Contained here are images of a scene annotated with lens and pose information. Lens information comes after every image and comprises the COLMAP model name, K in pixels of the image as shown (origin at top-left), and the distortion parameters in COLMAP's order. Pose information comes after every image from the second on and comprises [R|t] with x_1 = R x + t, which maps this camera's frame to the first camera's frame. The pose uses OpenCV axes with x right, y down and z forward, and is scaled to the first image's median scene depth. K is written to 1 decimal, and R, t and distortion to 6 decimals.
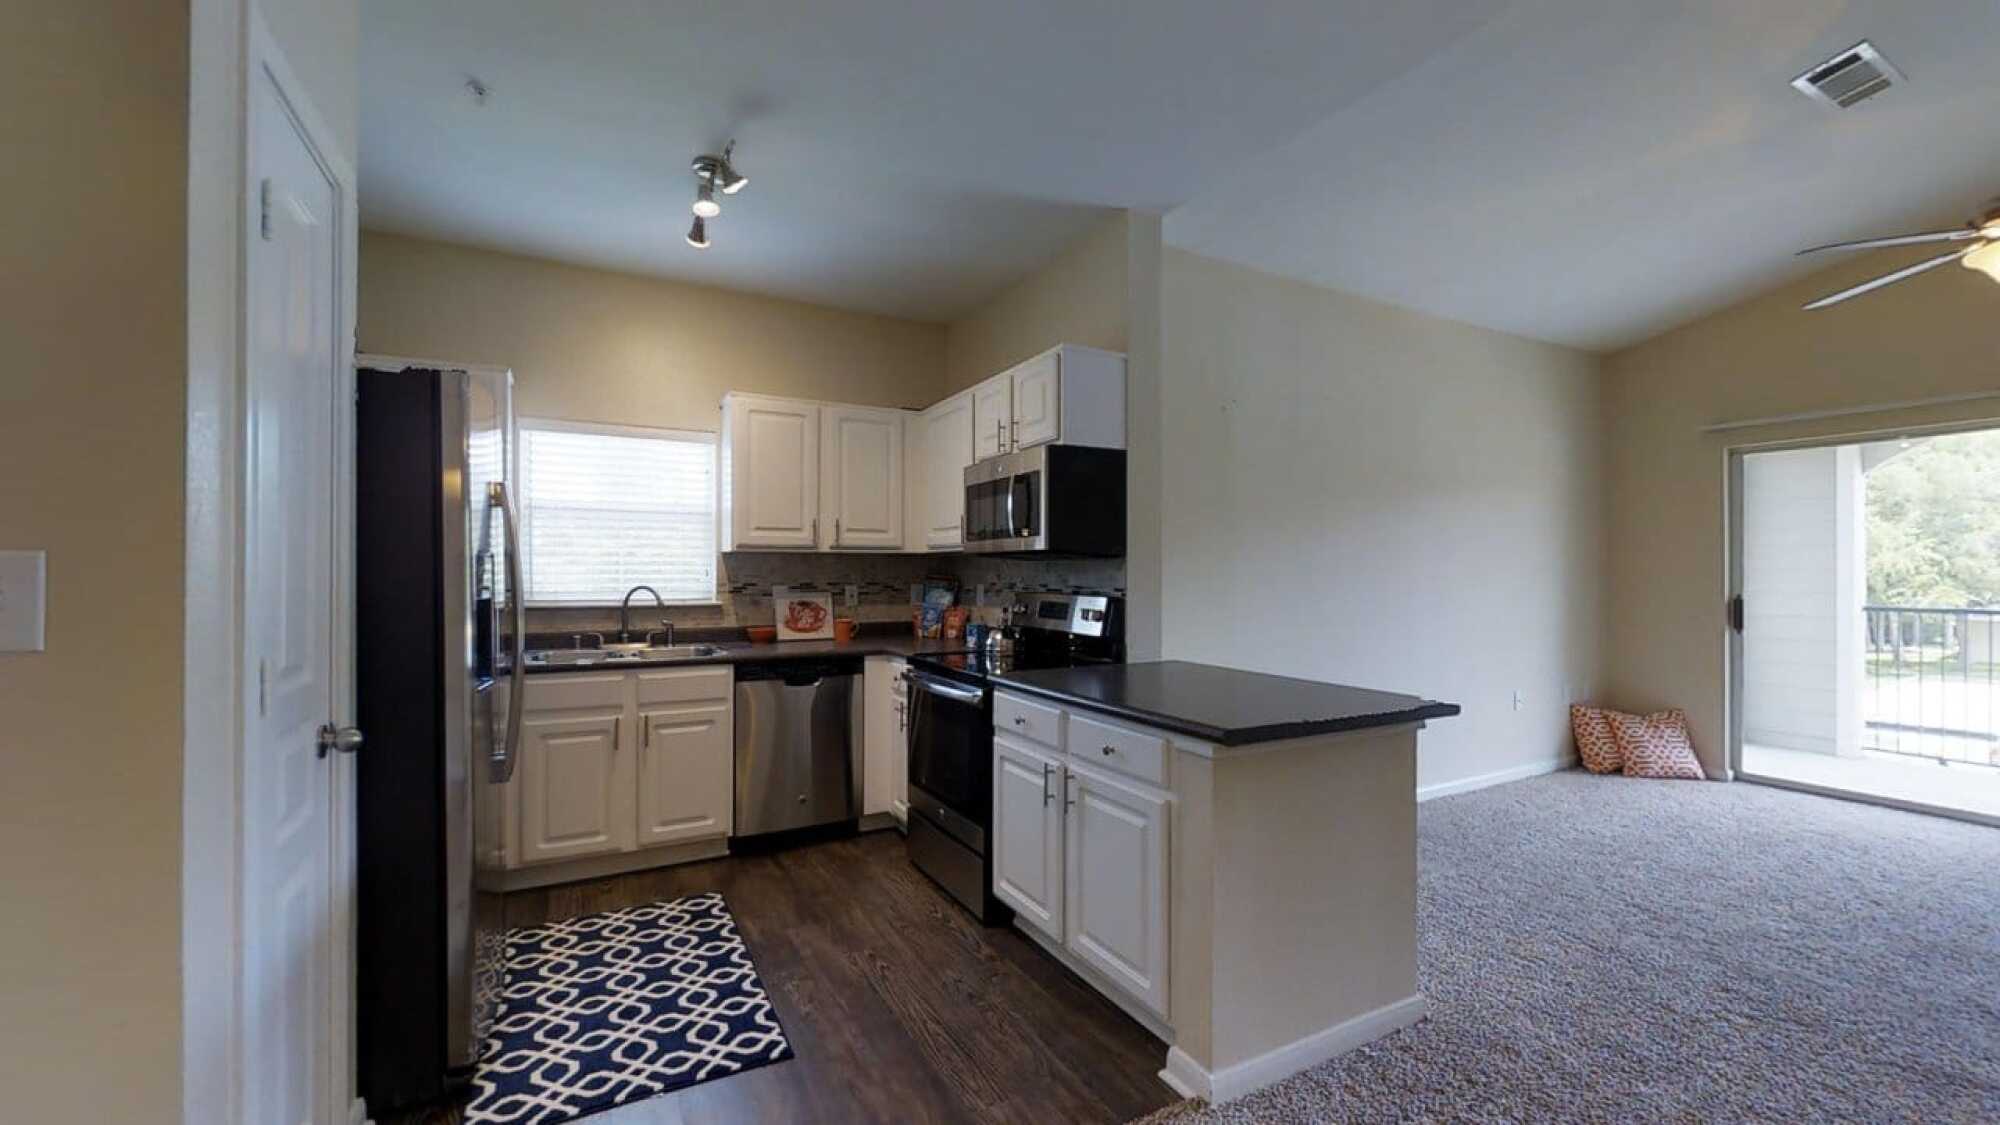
lens RADIAL K [[776.9, 0, 1006.1], [0, 776.9, 566.7], [0, 0, 1]] dist [-0.000915, 0.000157]
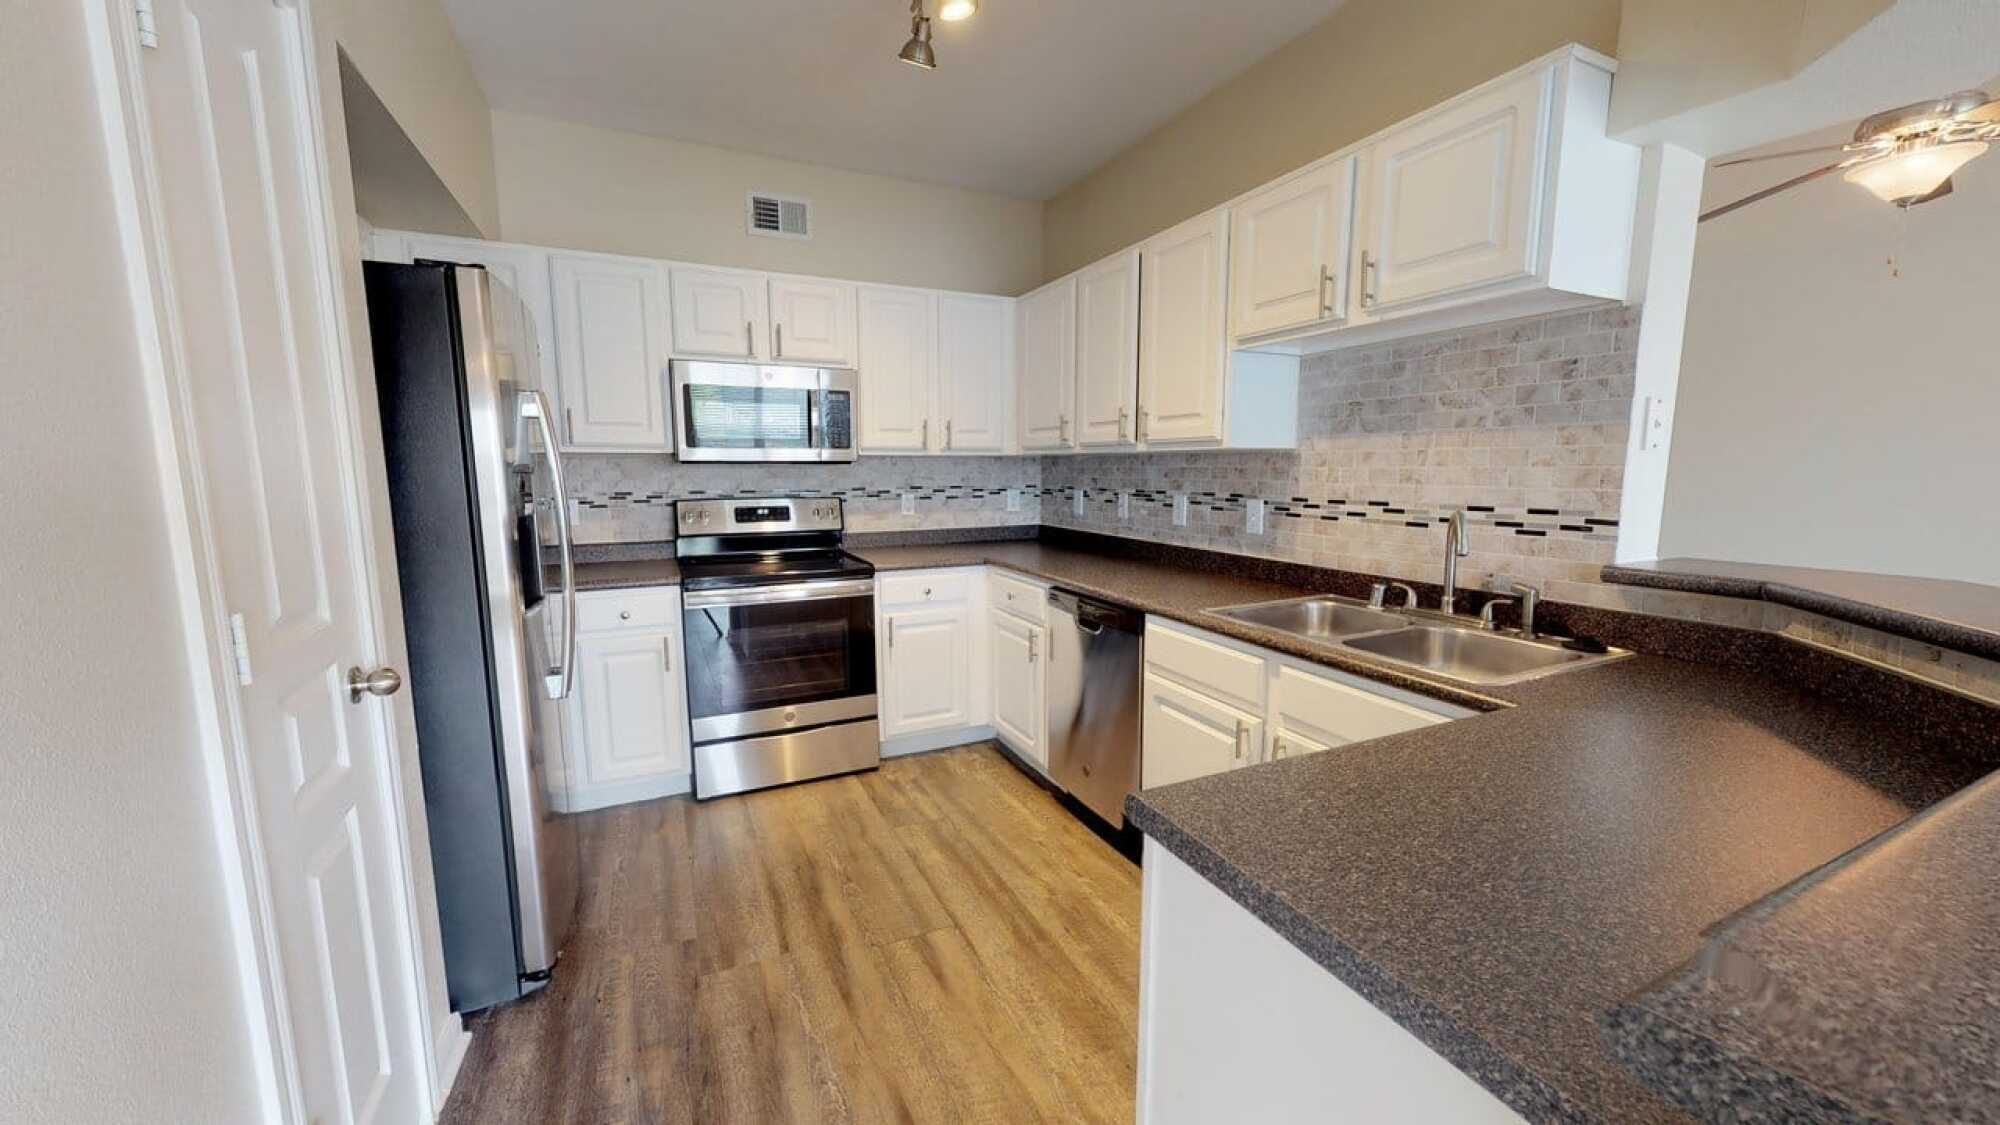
lens RADIAL K [[726.9, 0, 1008.5], [0, 726.9, 563.0], [0, 0, 1]] dist [0.000819, 0.000013]
pose [[0.999967, 0.001027, 0.008103, -0.178205], [-0.002165, 0.989919, 0.141616, -0.019042], [-0.007876, -0.141629, 0.989889, 0.232566]]
